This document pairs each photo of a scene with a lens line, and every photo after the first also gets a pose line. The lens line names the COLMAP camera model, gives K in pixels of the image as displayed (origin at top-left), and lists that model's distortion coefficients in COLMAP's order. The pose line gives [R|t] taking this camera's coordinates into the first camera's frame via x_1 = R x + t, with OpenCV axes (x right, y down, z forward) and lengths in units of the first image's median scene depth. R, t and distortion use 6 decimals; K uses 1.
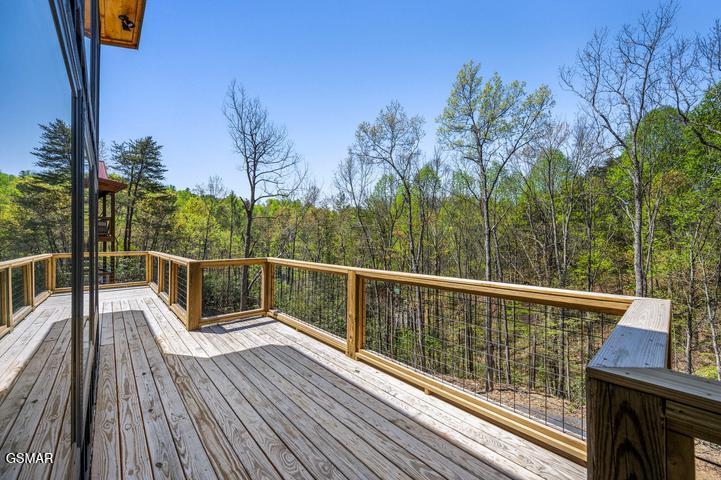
lens RADIAL K [[286.6, 0, 362.2], [0, 286.6, 236.4], [0, 0, 1]] dist [-0.000561, -0.000492]
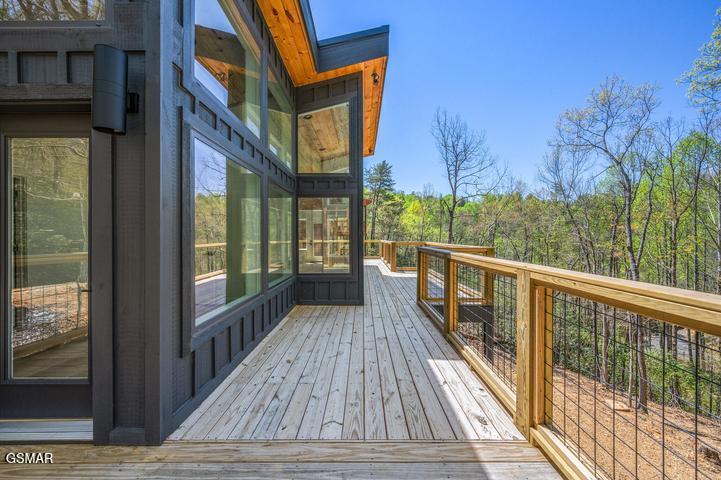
lens RADIAL K [[286.6, 0, 363.9], [0, 286.6, 236.0], [0, 0, 1]] dist [-0.000561, -0.000492]
pose [[0.752414, 0.001985, -0.658688, 0.098073], [0.005151, 0.999947, 0.008897, 0.001677], [0.658670, -0.010087, 0.752364, -0.116135]]
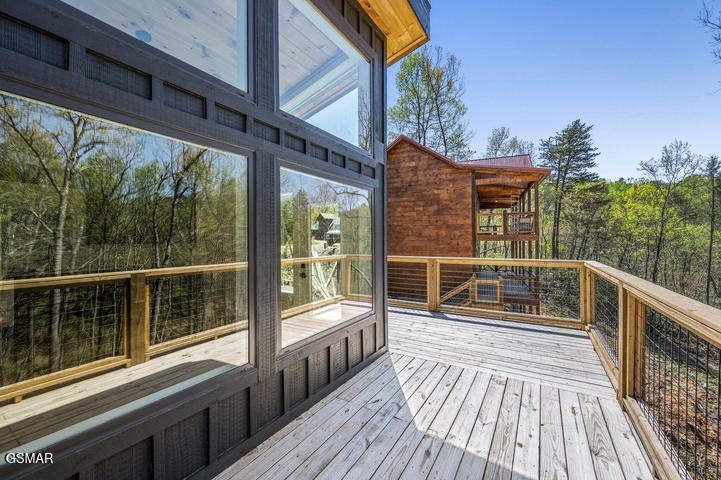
lens RADIAL K [[286.6, 0, 365.7], [0, 286.6, 239.9], [0, 0, 1]] dist [-0.000561, -0.000492]
pose [[0.290912, -0.000968, -0.956749, -0.100763], [0.016816, 0.999850, 0.004102, 0.001682], [0.956602, -0.017282, 0.290885, 0.130451]]
